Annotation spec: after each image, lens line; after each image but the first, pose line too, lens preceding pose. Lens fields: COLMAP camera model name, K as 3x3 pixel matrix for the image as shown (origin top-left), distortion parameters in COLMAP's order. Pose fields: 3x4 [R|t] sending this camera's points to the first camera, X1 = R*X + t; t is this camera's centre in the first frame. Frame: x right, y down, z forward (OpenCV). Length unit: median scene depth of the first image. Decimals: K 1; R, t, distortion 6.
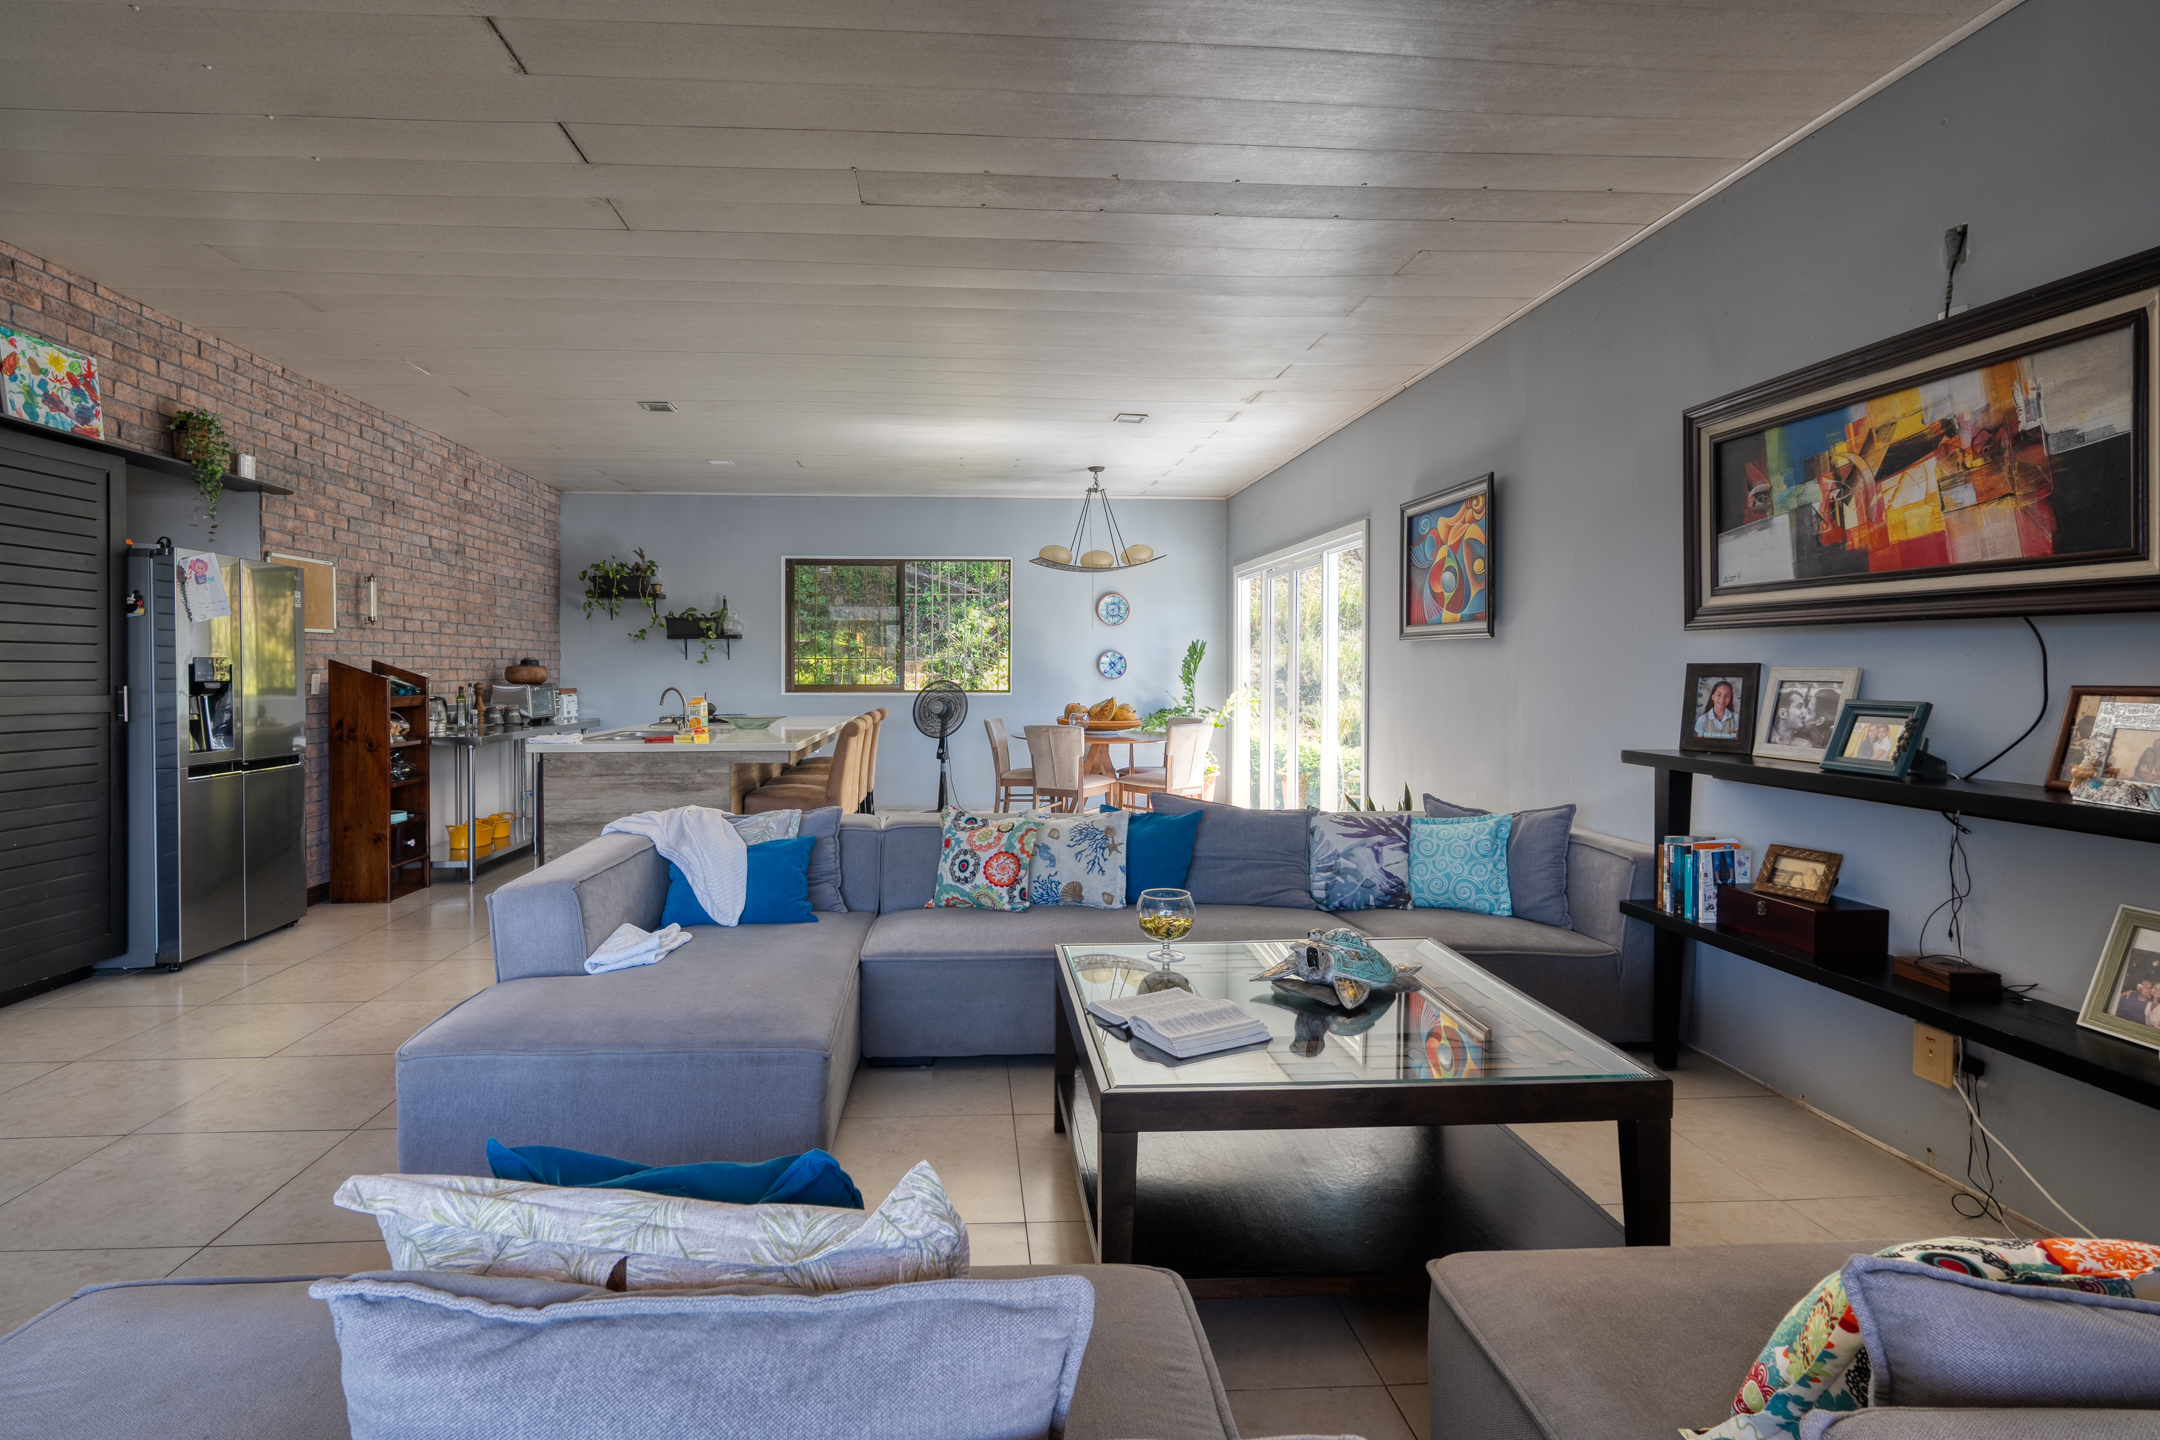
lens RADIAL K [[1099.3, 0, 1072.4], [0, 1099.3, 671.3], [0, 0, 1]] dist [-0.000489, -0.000447]
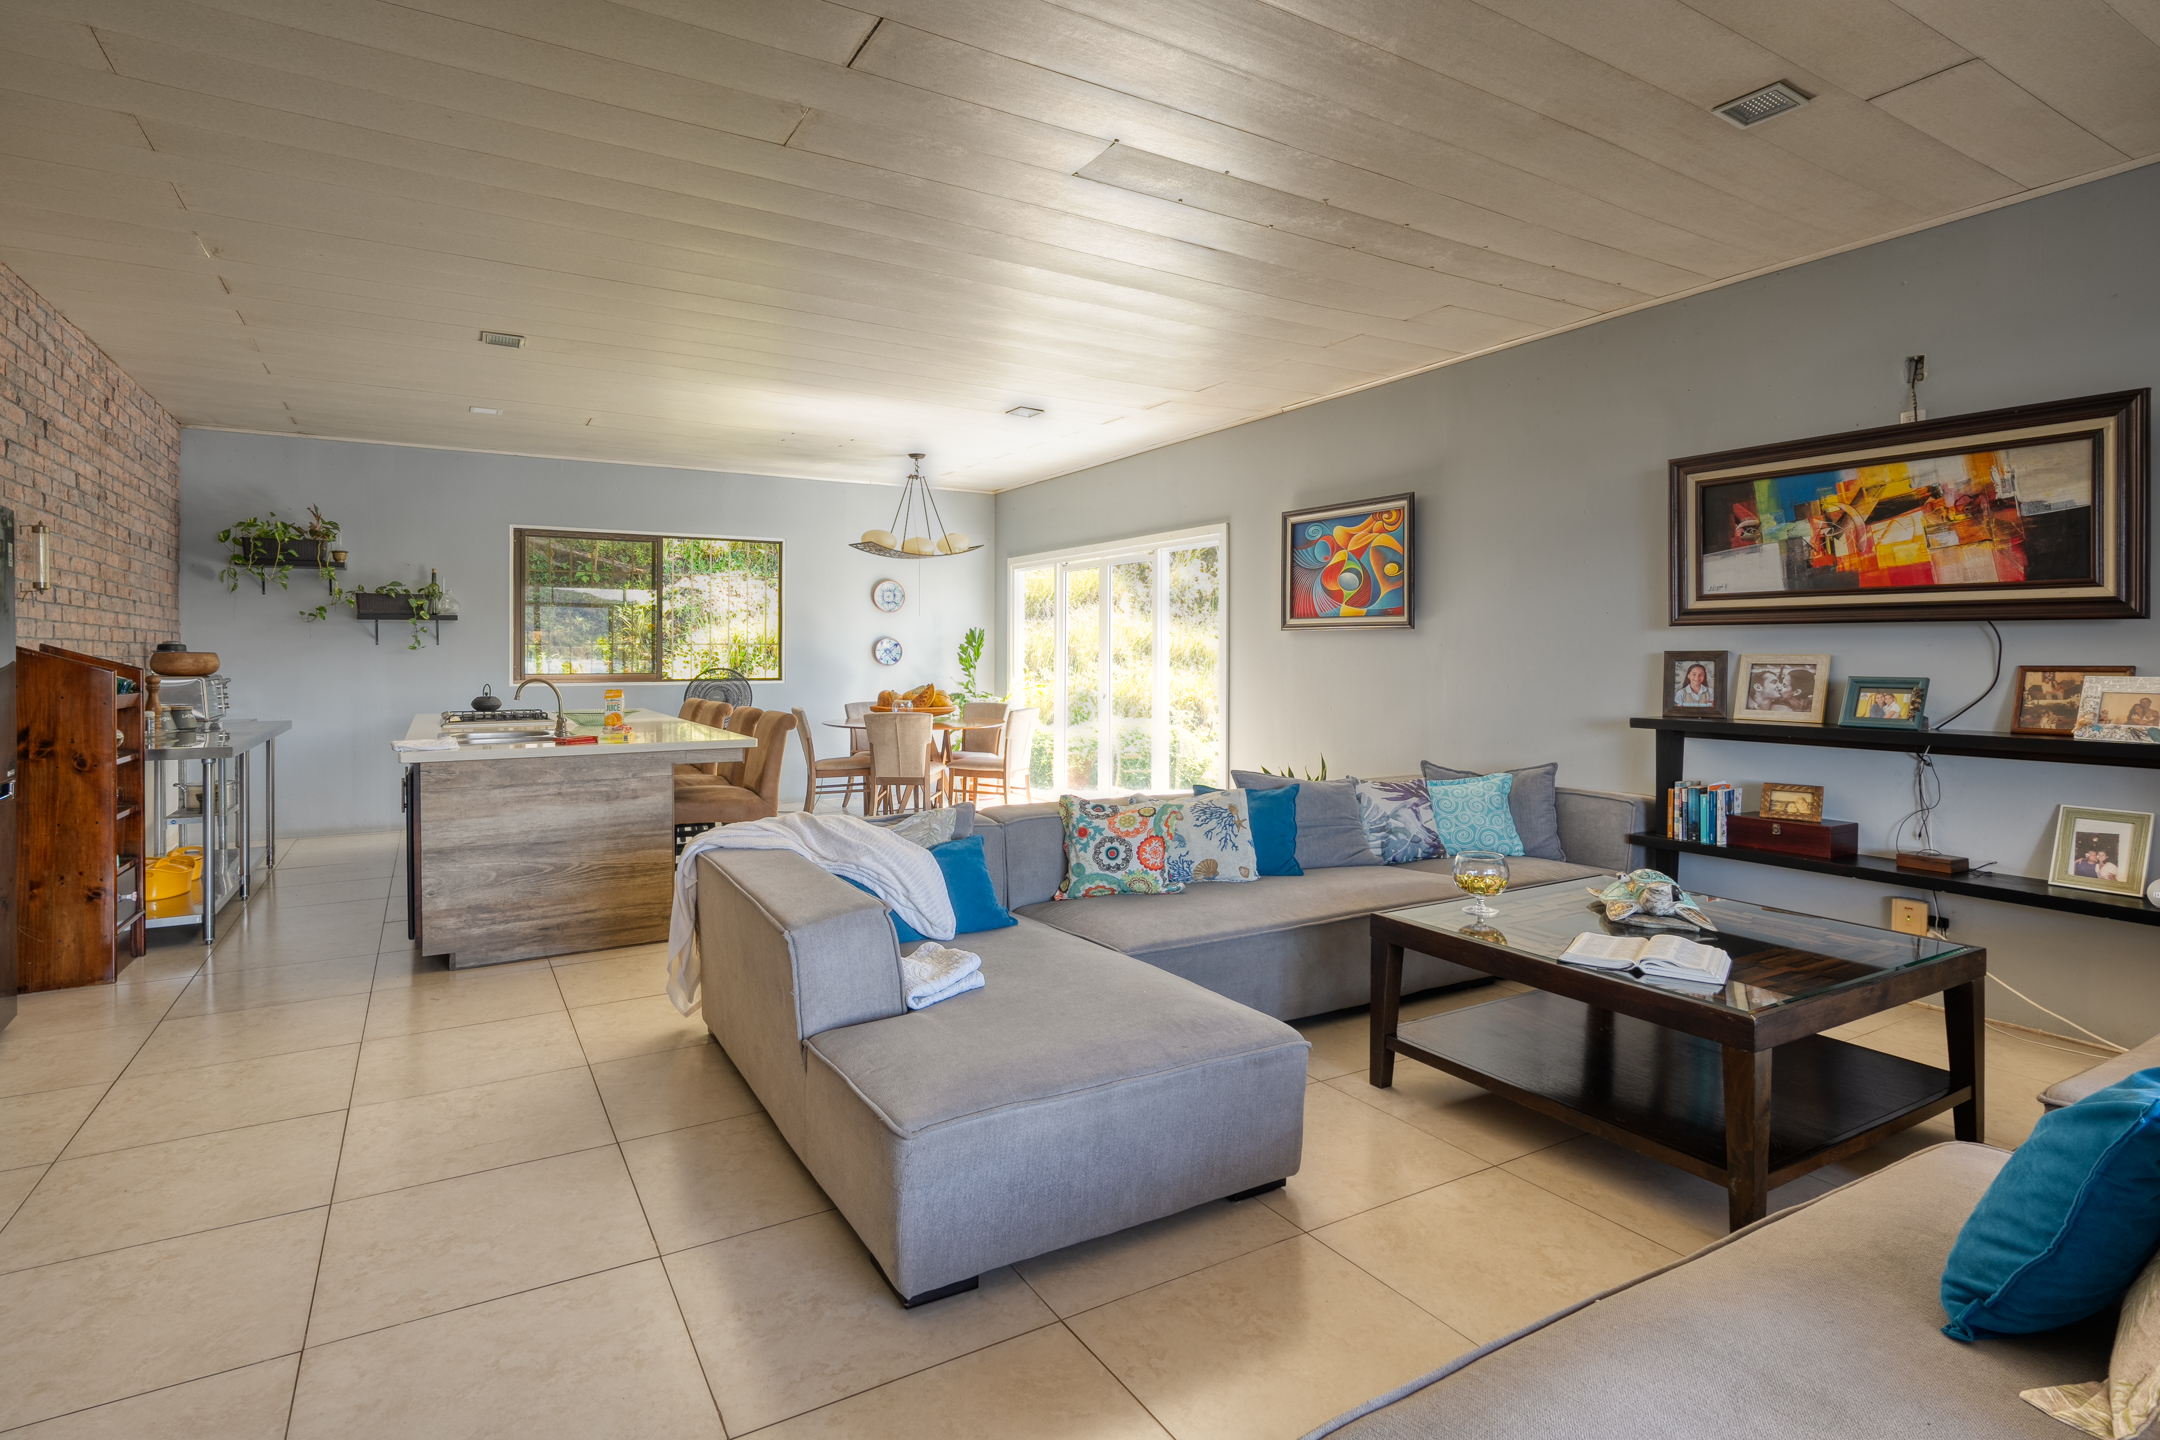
lens RADIAL K [[1055.7, 0, 1037.0], [0, 1055.7, 652.6], [0, 0, 1]] dist [-0.003090, 0.000390]
pose [[0.894582, 0.000433, 0.446904, -0.595564], [0.001792, 0.999988, -0.004556, -0.000679], [-0.446900, 0.004877, 0.894570, 0.176375]]
